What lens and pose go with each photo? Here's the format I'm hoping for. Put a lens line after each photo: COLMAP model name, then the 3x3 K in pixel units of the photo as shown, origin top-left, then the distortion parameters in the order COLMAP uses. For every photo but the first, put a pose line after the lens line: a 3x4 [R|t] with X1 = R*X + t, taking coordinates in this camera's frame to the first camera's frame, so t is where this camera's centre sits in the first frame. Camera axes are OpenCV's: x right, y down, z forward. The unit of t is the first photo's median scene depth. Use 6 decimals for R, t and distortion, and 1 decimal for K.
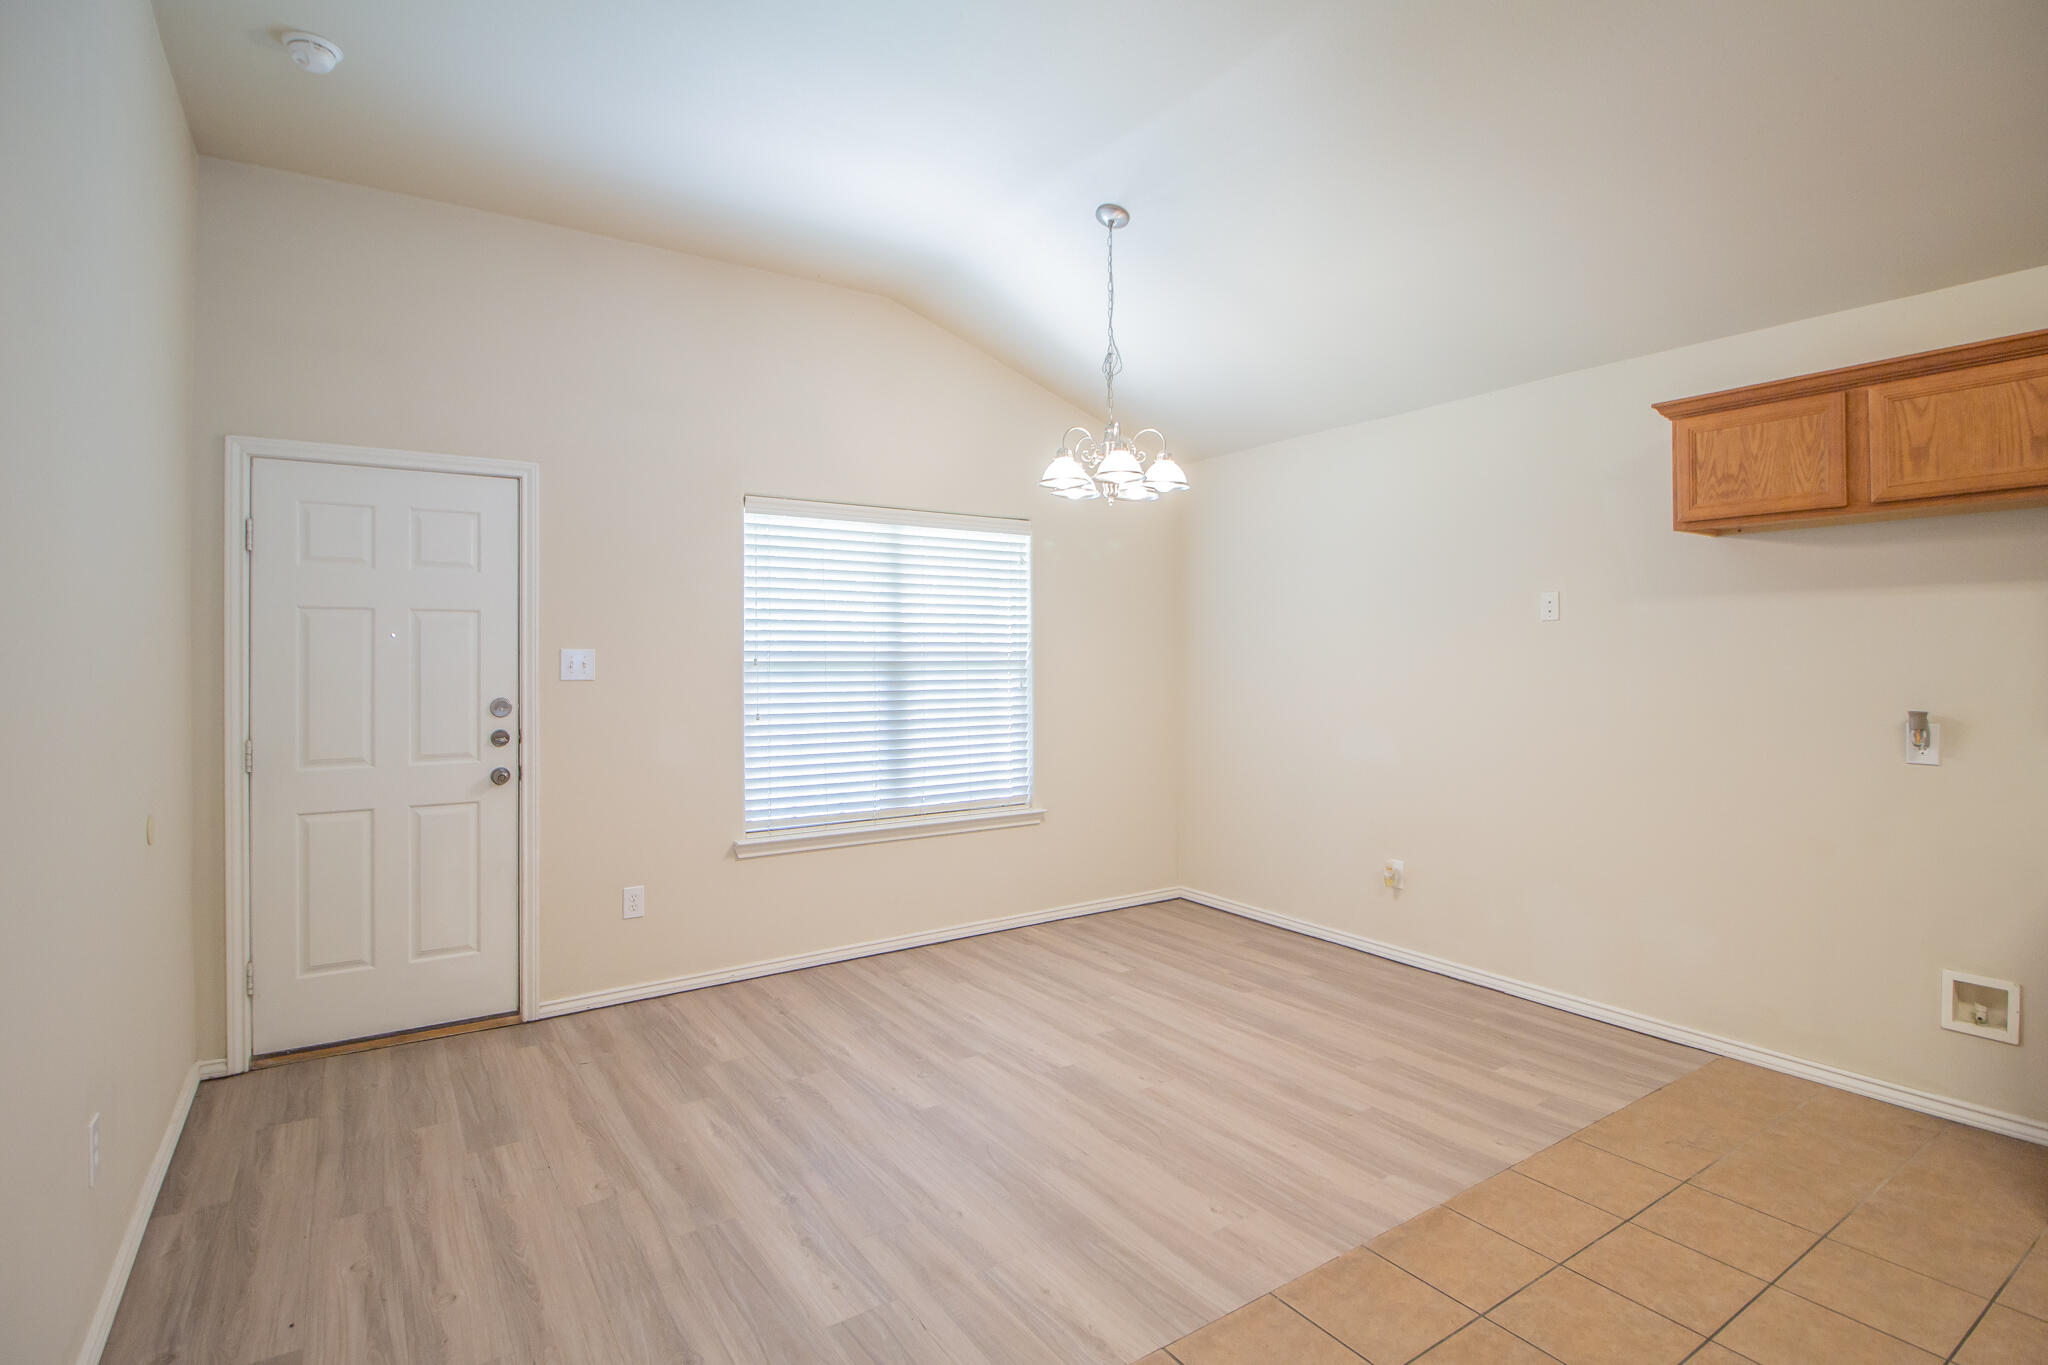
lens RADIAL K [[990.3, 0, 1029.0], [0, 990.3, 646.4], [0, 0, 1]] dist [0.000500, -0.013765]
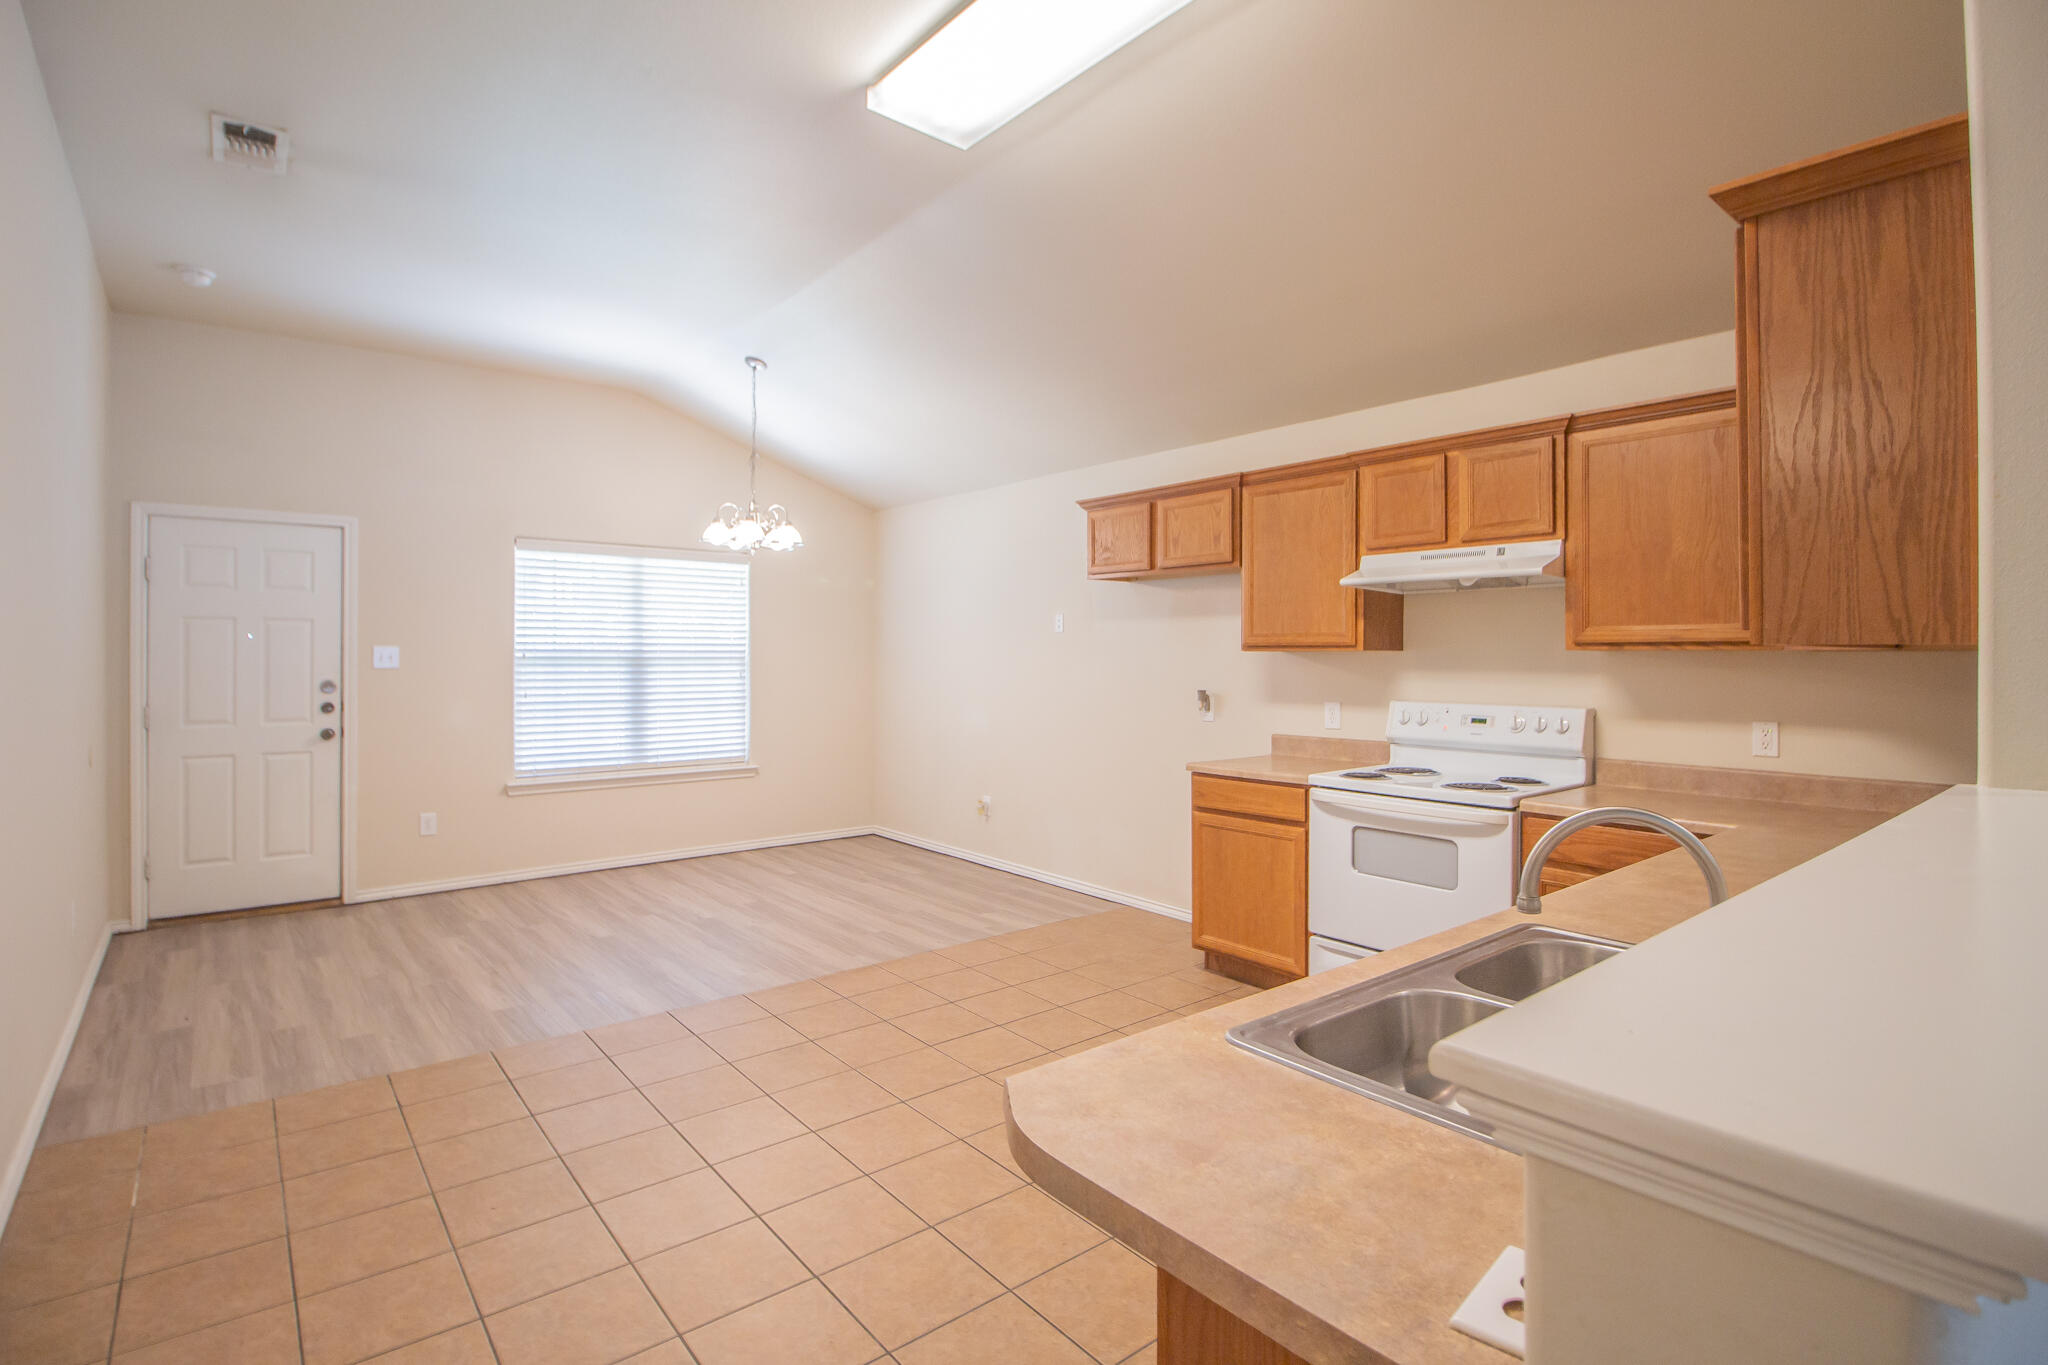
lens RADIAL K [[977.9, 0, 1018.7], [0, 977.9, 650.6], [0, 0, 1]] dist [-0.000353, -0.014318]
pose [[0.995651, 0.007147, 0.092885, 0.375809], [-0.007734, 0.999952, 0.005955, -0.008135], [-0.092838, -0.006648, 0.995659, -0.568091]]
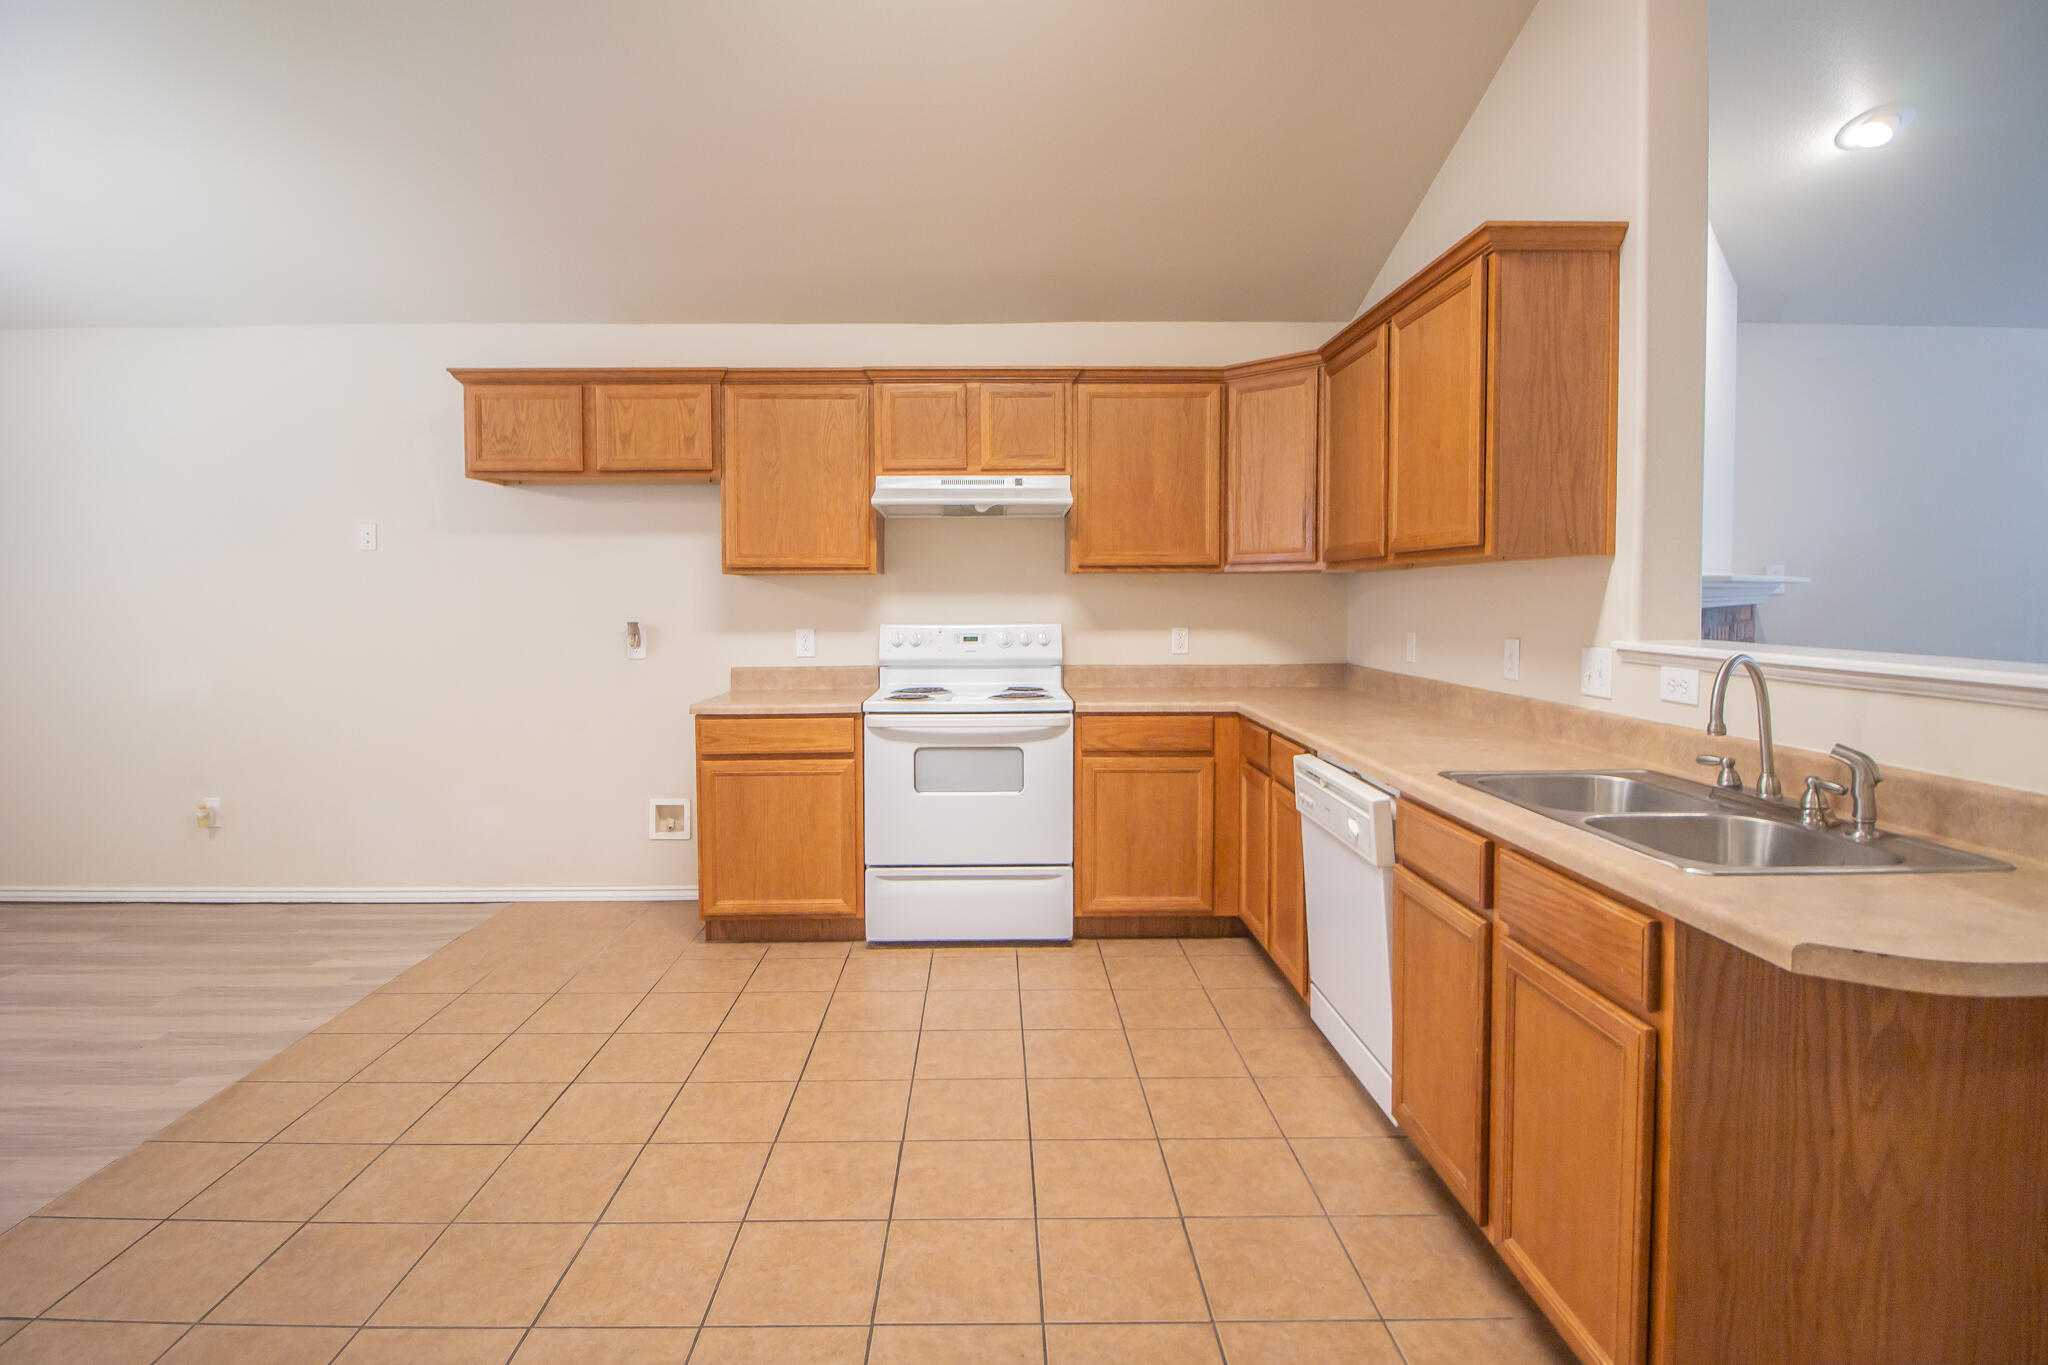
lens RADIAL K [[1006.3, 0, 995.9], [0, 1006.3, 632.4], [0, 0, 1]] dist [0.001221, -0.013811]
pose [[0.550529, -0.027777, 0.834354, -0.017310], [-0.006593, 0.999270, 0.037618, 0.020298], [-0.834790, -0.026211, 0.549944, -0.208044]]
